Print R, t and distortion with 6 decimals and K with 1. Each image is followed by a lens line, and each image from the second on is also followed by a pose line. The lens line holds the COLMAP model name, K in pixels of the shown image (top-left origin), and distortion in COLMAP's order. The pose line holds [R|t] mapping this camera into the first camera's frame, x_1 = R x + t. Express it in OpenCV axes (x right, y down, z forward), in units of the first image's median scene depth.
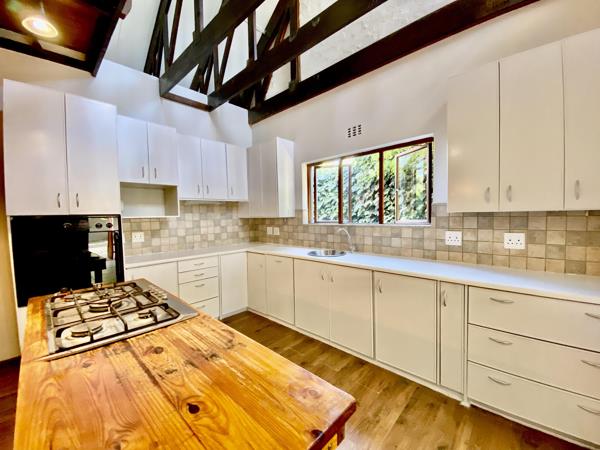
lens RADIAL K [[246.3, 0, 299.1], [0, 246.3, 227.0], [0, 0, 1]] dist [0.019919, -0.017809]
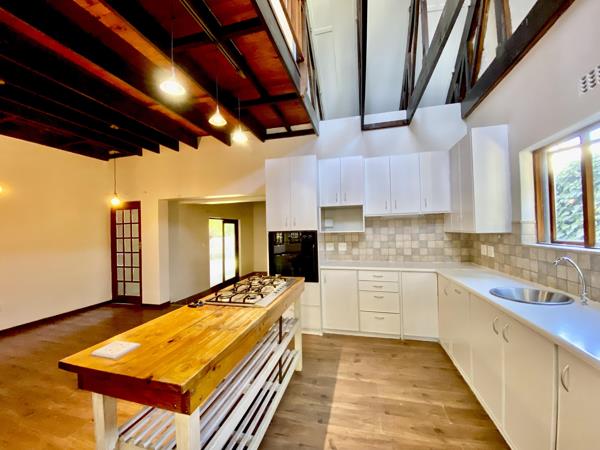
lens RADIAL K [[246.3, 0, 299.1], [0, 246.3, 227.0], [0, 0, 1]] dist [0.019919, -0.017809]
pose [[0.473519, 0.001218, -0.880783, 0.317991], [-0.029033, 0.999477, -0.014226, -0.031513], [0.880305, 0.032308, 0.473307, 0.166058]]
